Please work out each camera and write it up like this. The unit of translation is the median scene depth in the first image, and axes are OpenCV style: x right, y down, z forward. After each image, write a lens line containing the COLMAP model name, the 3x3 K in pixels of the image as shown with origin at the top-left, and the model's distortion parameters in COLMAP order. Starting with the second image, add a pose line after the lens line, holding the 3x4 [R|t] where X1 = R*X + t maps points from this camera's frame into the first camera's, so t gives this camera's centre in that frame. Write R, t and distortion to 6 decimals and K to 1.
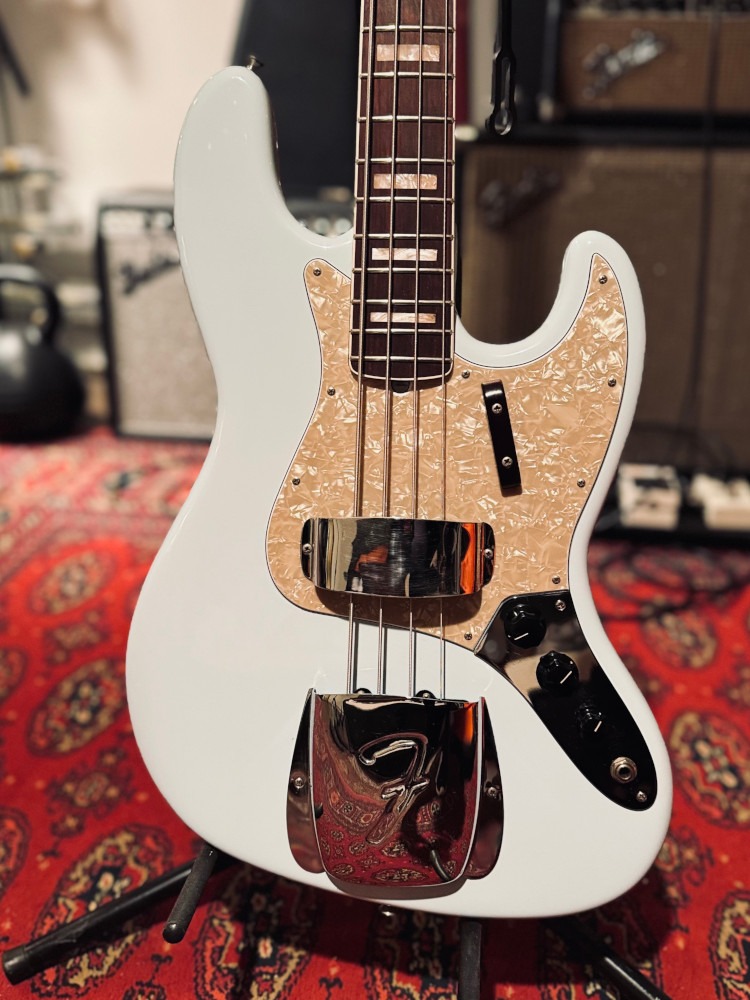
lens RADIAL K [[1086.9, 0, 374.5], [0, 1086.9, 490.7], [0, 0, 1]] dist [0.170053, -0.494870]
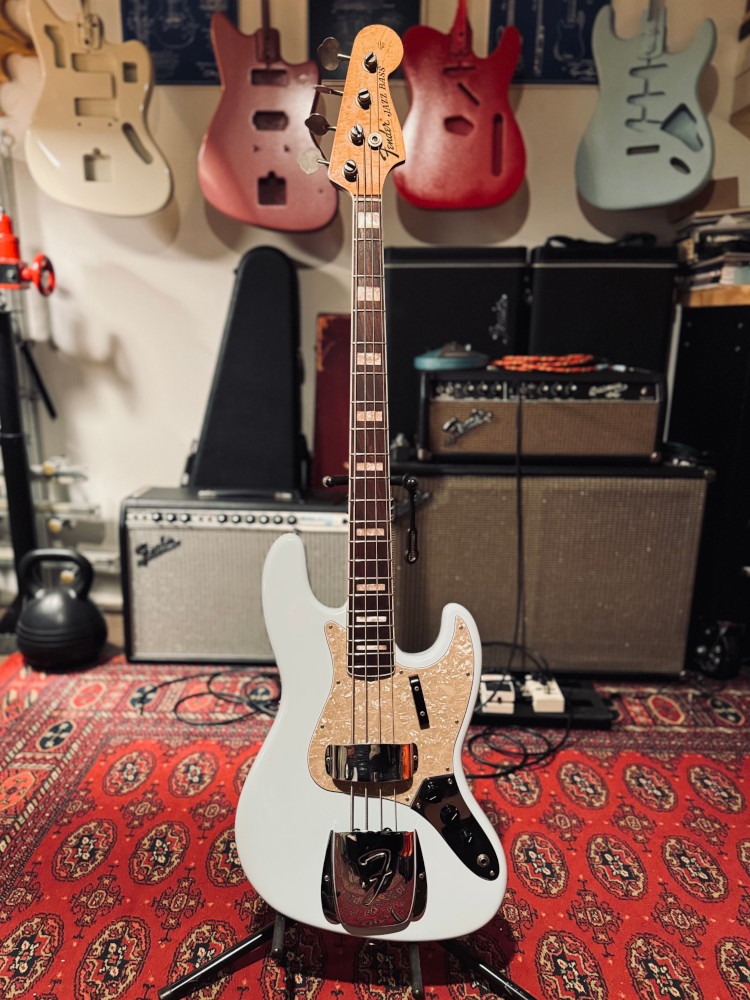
lens RADIAL K [[1086.9, 0, 374.5], [0, 1086.9, 490.7], [0, 0, 1]] dist [0.170053, -0.494870]
pose [[0.992223, -0.025105, 0.121914, -0.208983], [0.040321, 0.991463, -0.123998, -0.185513], [-0.117760, 0.127949, 0.984765, -1.089074]]
